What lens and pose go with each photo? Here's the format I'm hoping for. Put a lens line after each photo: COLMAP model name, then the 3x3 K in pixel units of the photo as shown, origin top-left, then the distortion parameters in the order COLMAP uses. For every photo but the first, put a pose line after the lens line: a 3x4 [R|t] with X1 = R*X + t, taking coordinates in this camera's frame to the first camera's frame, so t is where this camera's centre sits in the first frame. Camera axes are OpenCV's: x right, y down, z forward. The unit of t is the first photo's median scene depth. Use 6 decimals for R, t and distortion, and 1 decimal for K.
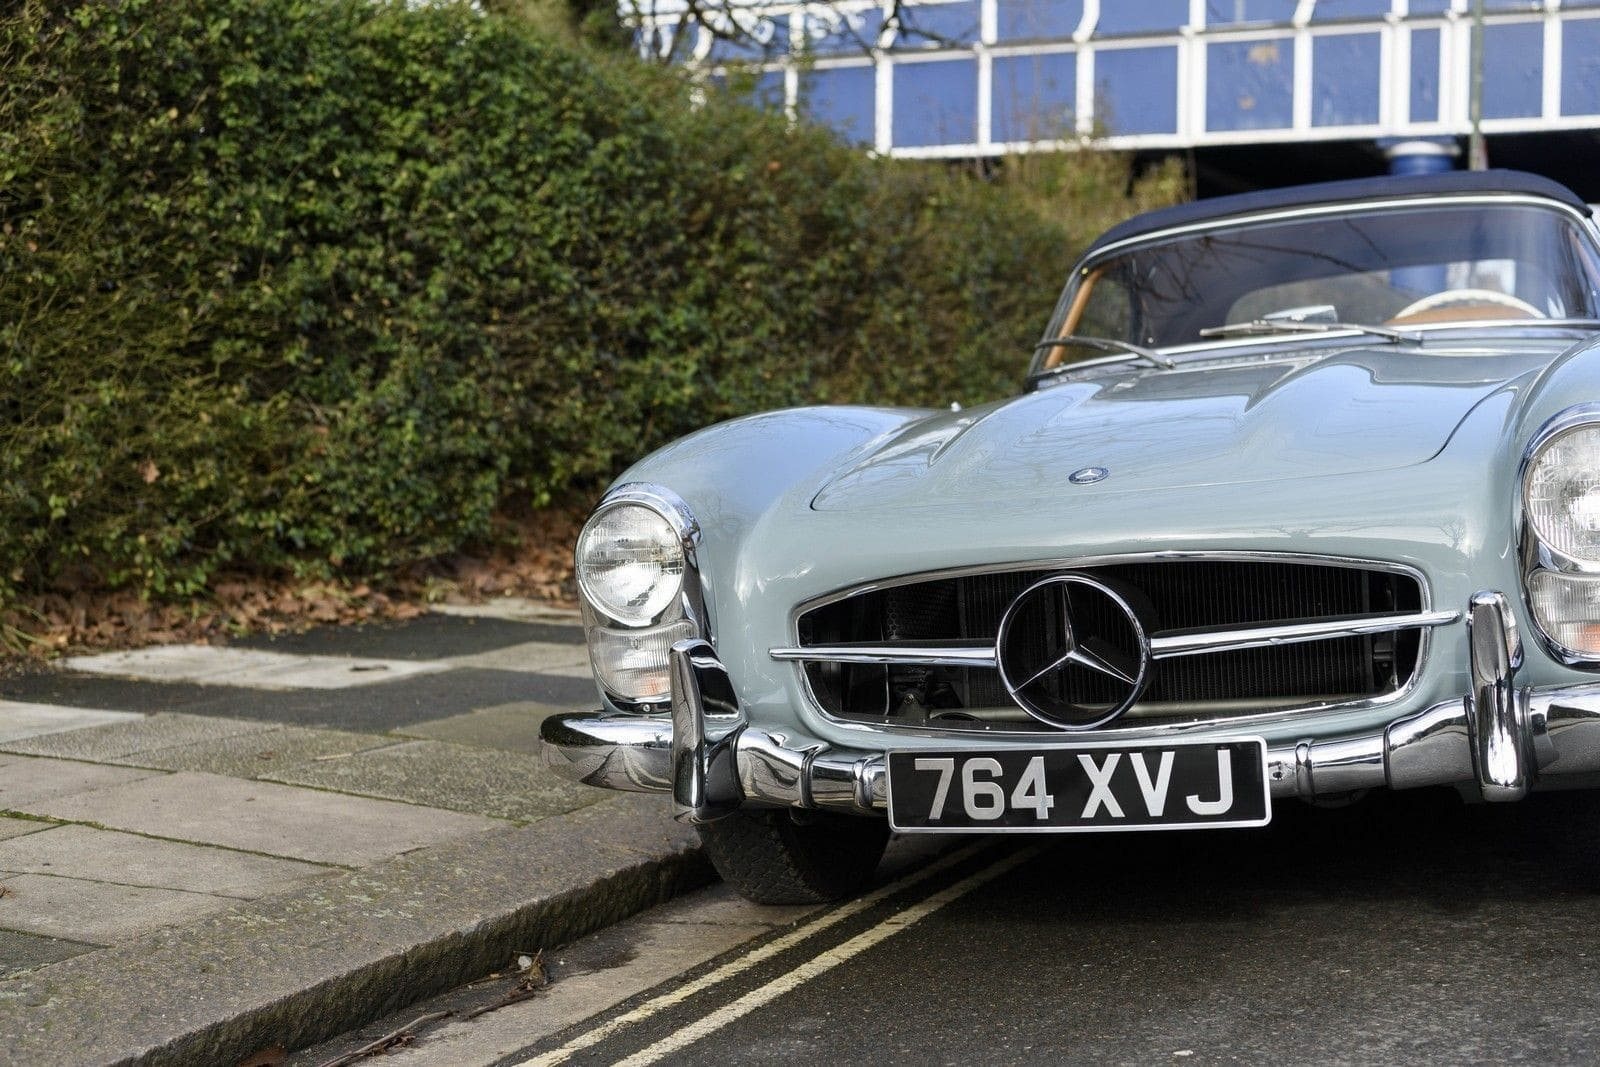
lens RADIAL K [[2371.2, 0, 800.0], [0, 2371.2, 533.5], [0, 0, 1]] dist [0.009181, -0.044171]
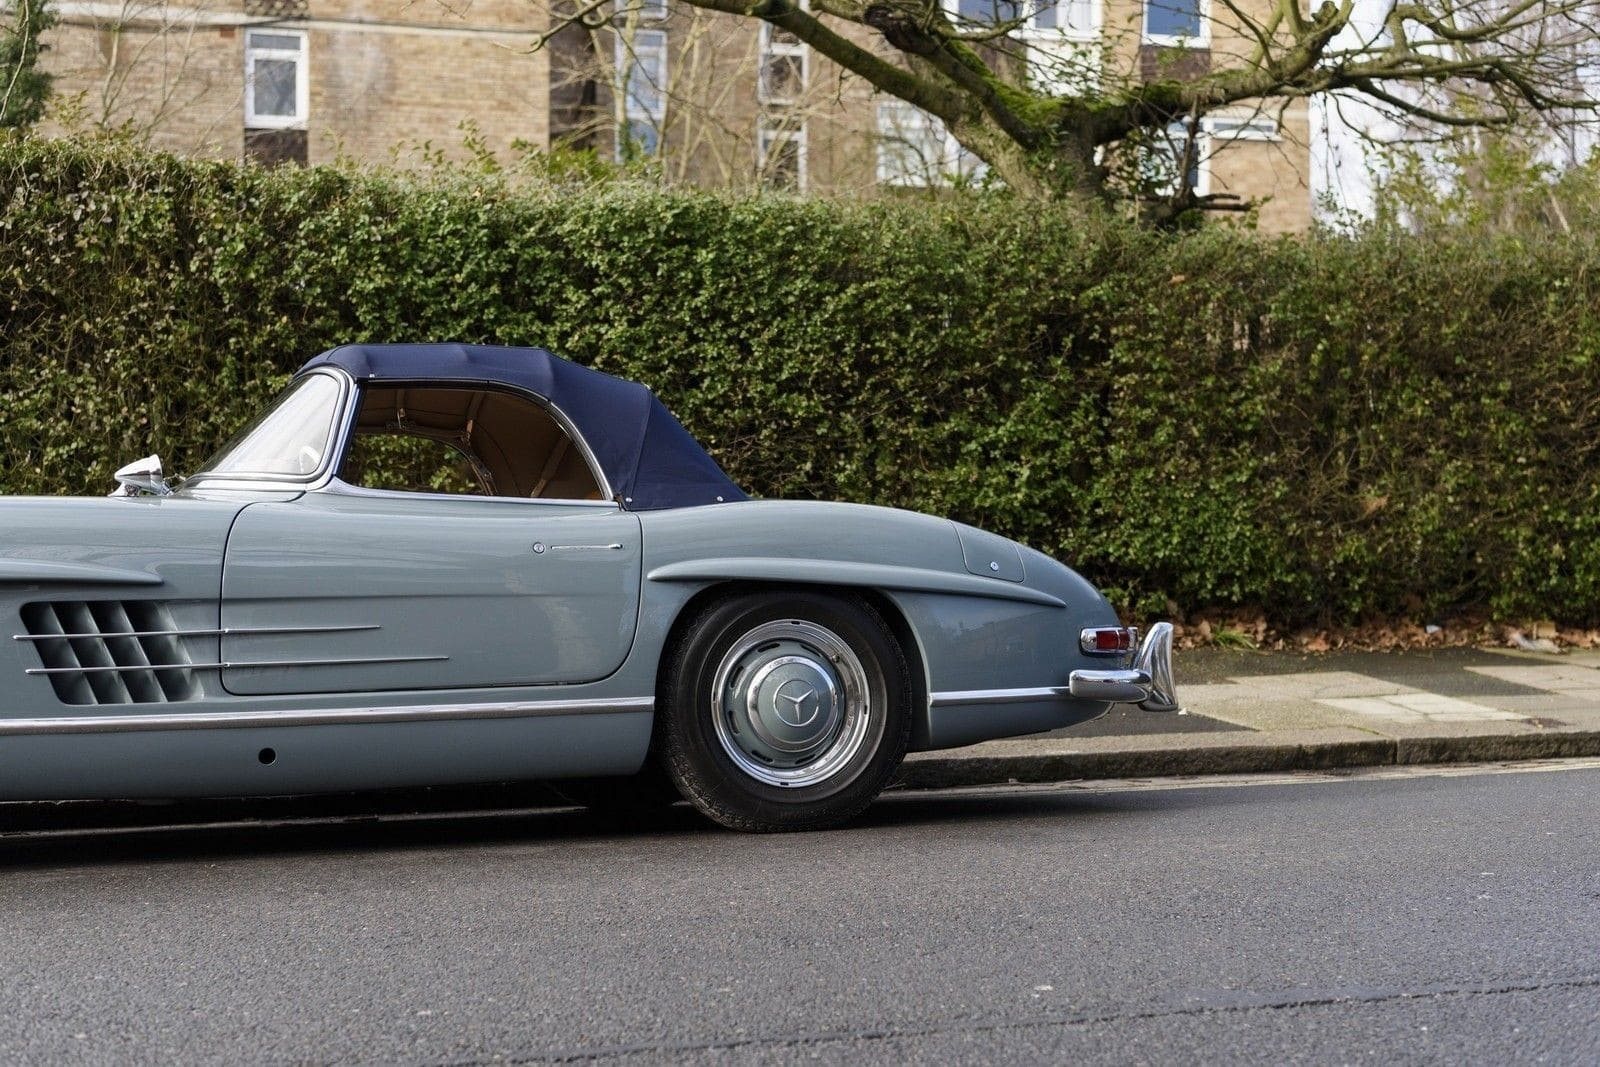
lens RADIAL K [[2371.2, 0, 800.0], [0, 2371.2, 533.5], [0, 0, 1]] dist [0.009181, -0.044171]
pose [[0.673316, 0.006132, -0.739329, 0.878965], [-0.026337, 0.999530, -0.015694, -0.027902], [0.738885, 0.030039, 0.673161, 0.226507]]
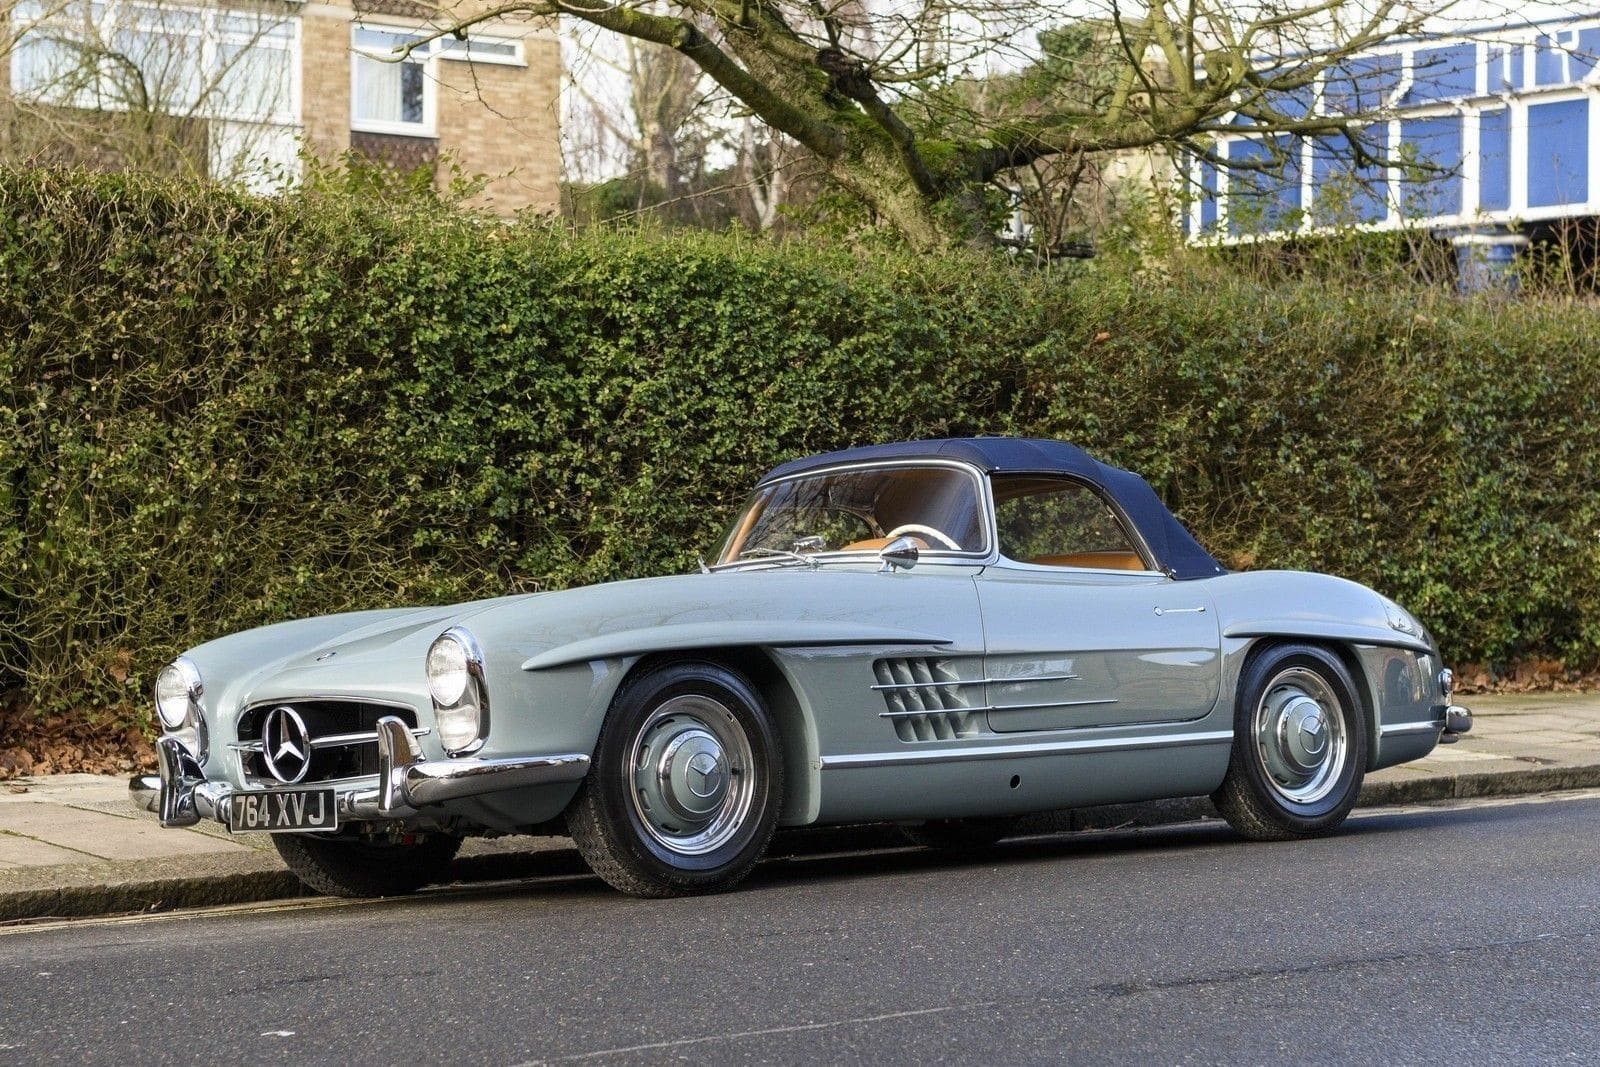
lens RADIAL K [[3490.1, 0, 800.0], [0, 3490.1, 533.5], [0, 0, 1]] dist [0.014770, -0.006621]
pose [[0.897390, -0.002079, -0.441234, 0.742245], [-0.015210, 0.999249, -0.035643, -0.012519], [0.440977, 0.038697, 0.896684, -0.605264]]
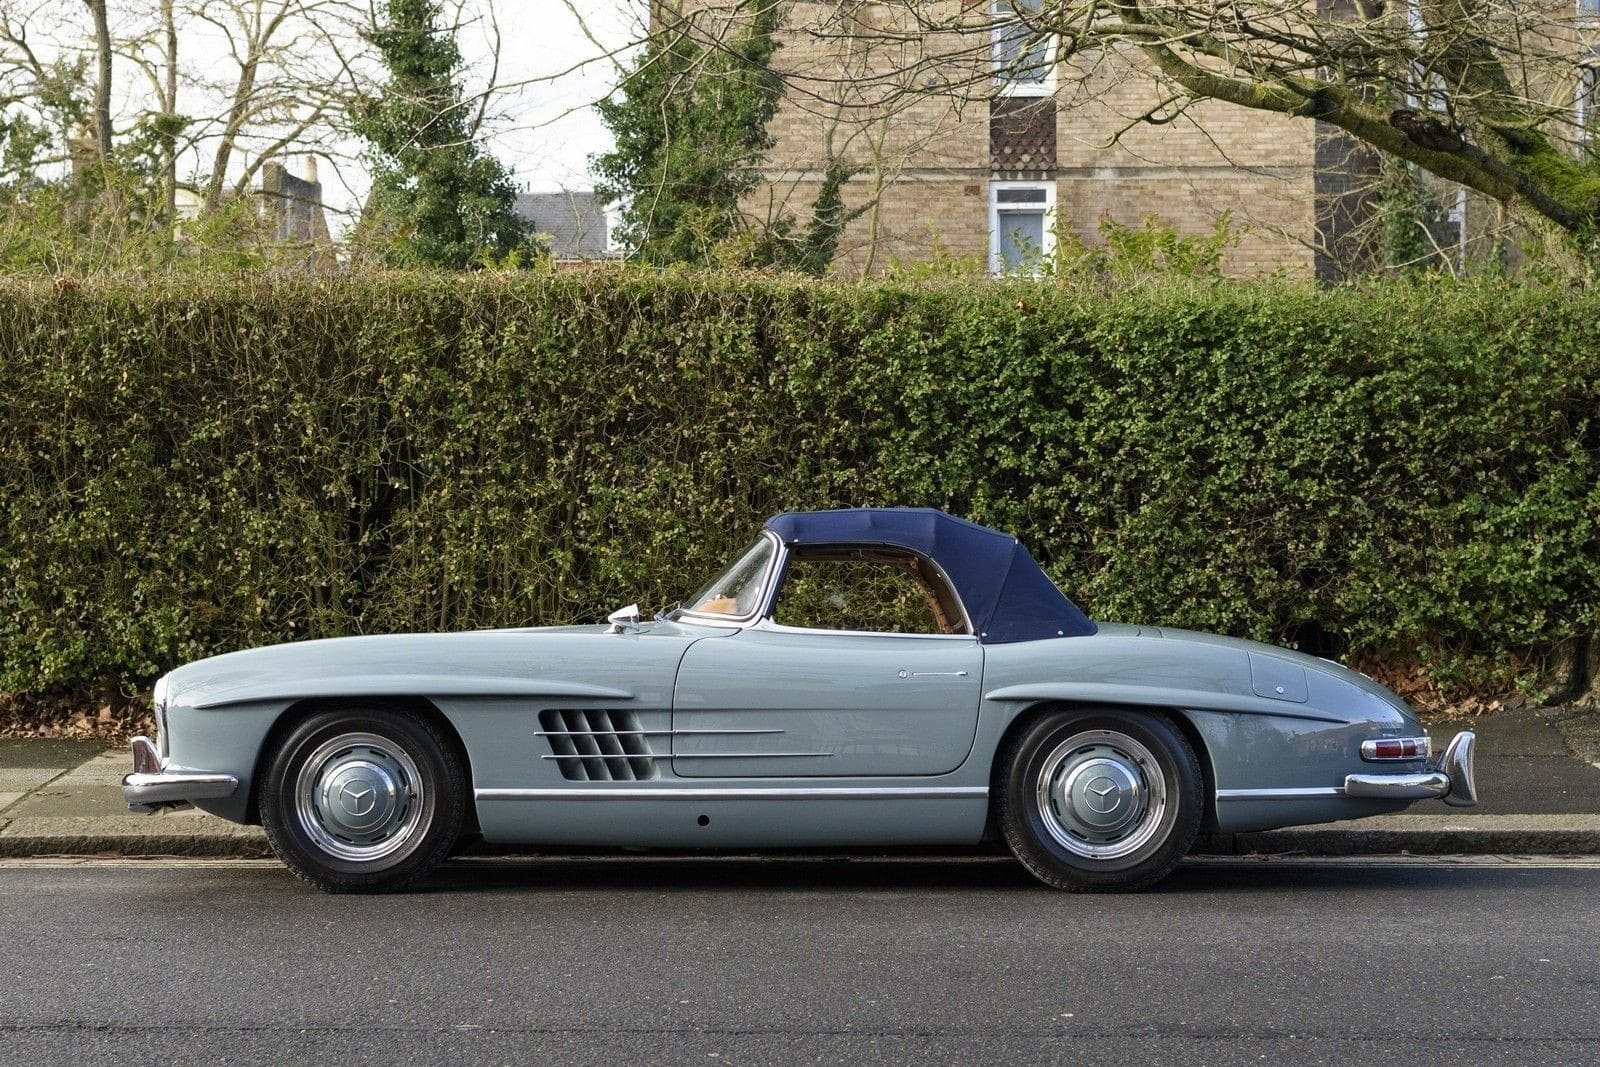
lens RADIAL K [[2770.4, 0, 721.1], [0, 2770.4, 504.6], [0, 0, 1]] dist [0.006700, -0.055711]
pose [[0.369717, 0.017727, -0.928975, 1.340038], [-0.034236, 0.999399, 0.005445, -0.109182], [0.928513, 0.029792, 0.370102, 0.156876]]
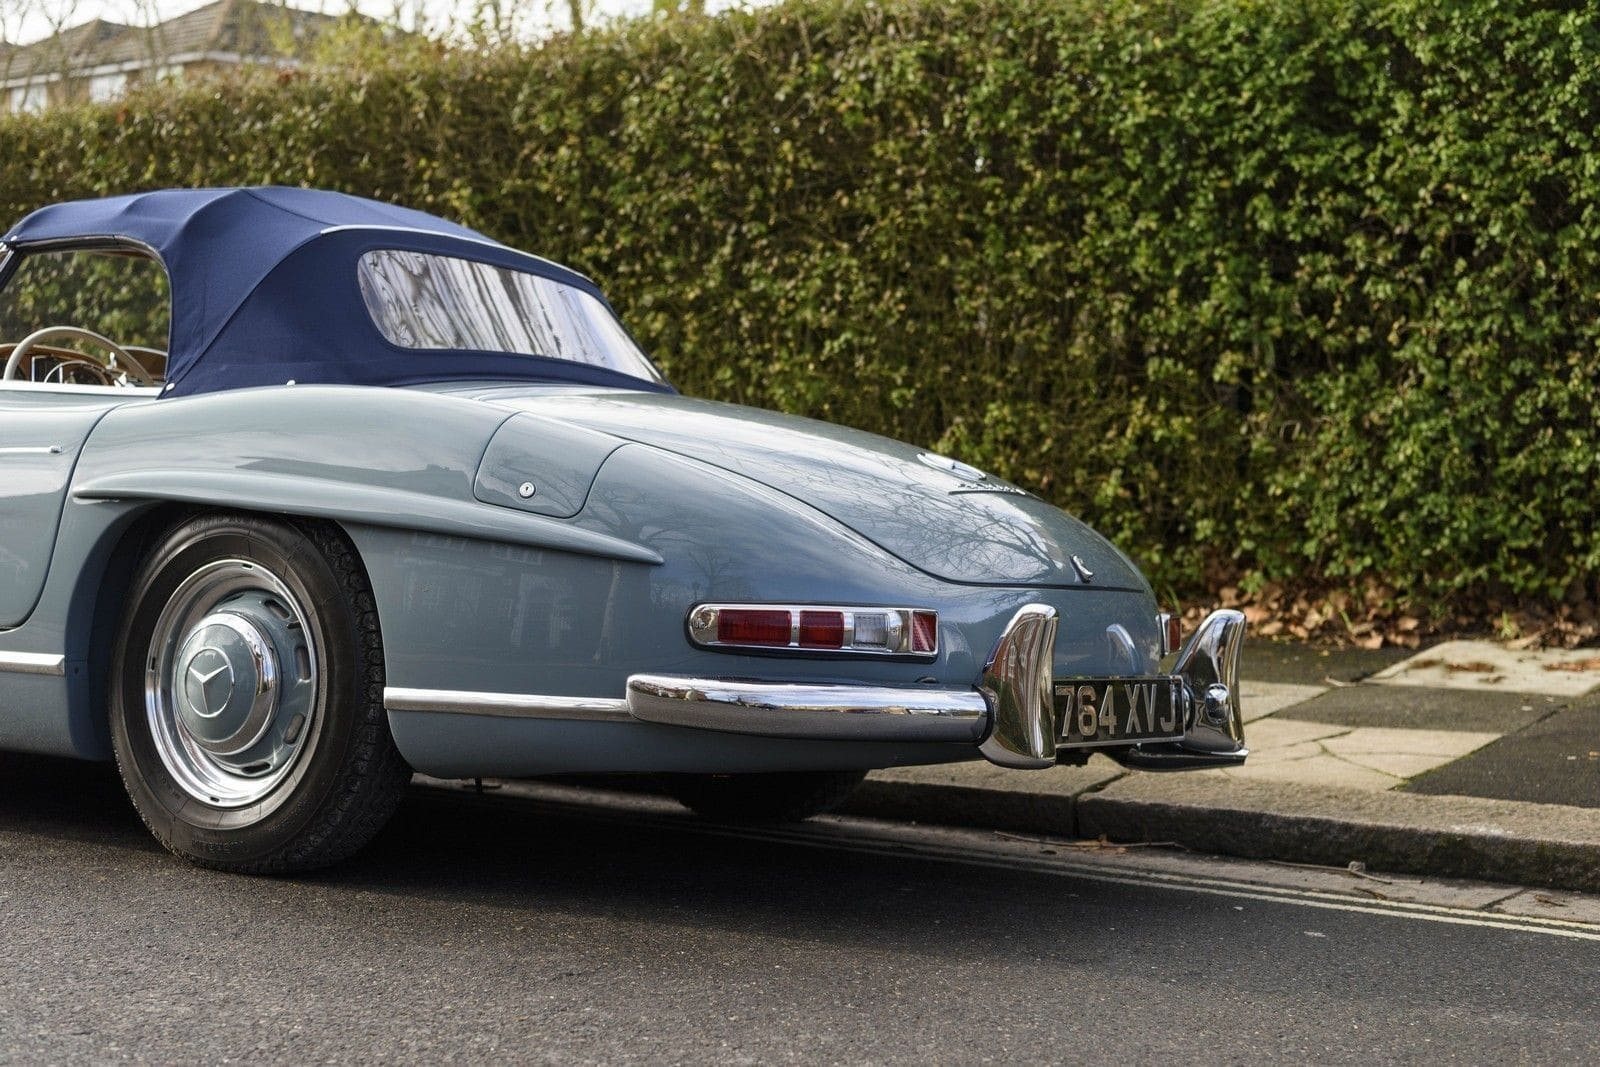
lens RADIAL K [[2371.2, 0, 800.0], [0, 2371.2, 533.5], [0, 0, 1]] dist [0.009181, -0.044171]
pose [[-0.211095, 0.044828, -0.976437, 0.789807], [-0.034727, 0.997973, 0.053324, -0.050267], [0.976849, 0.045165, -0.209110, 0.982631]]
